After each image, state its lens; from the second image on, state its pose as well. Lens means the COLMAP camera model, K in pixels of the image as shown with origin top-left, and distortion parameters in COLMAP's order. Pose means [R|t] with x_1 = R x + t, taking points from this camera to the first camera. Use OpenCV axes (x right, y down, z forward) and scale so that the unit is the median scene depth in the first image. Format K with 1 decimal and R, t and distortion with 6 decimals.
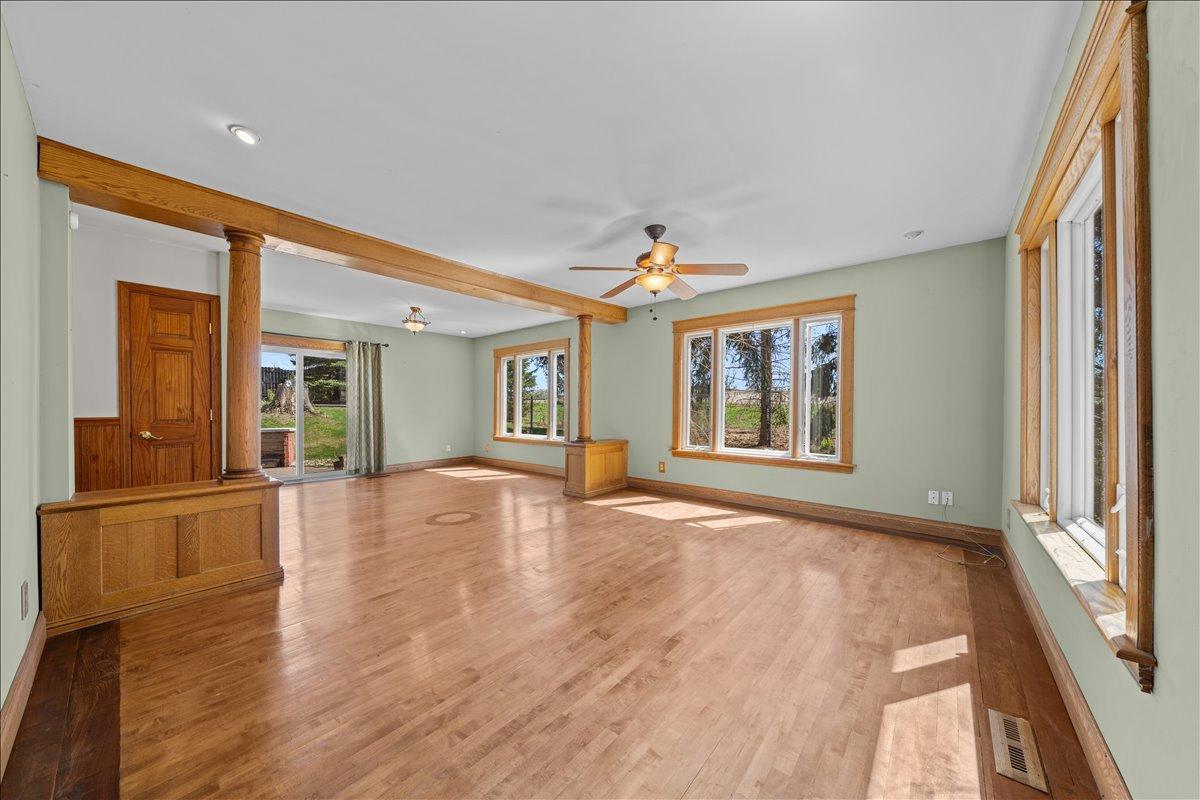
lens RADIAL K [[412.1, 0, 604.0], [0, 412.1, 407.2], [0, 0, 1]] dist [0.000135, -0.000032]
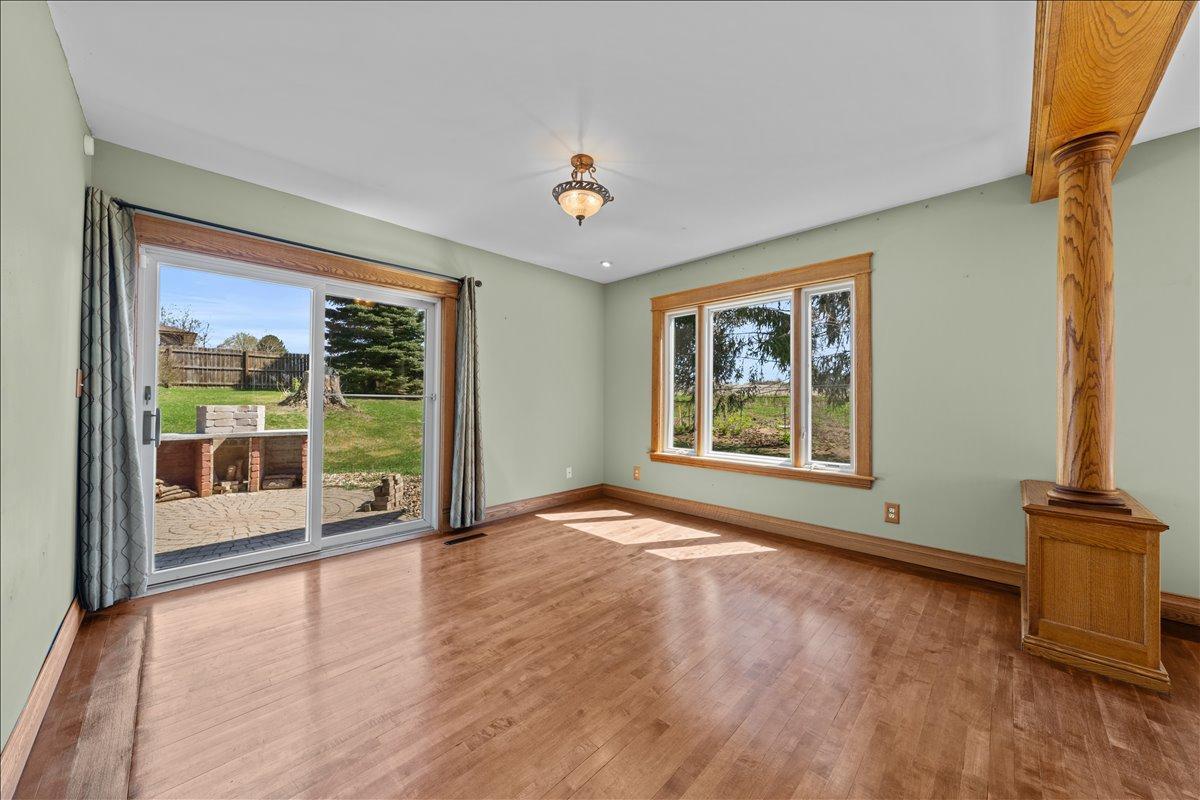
lens RADIAL K [[412.1, 0, 595.4], [0, 412.1, 398.4], [0, 0, 1]] dist [0.000135, -0.000032]
pose [[0.997605, 0.007965, -0.068703, -0.304716], [-0.008660, 0.999914, -0.009824, 0.002764], [0.068619, 0.010395, 0.997589, 0.434063]]
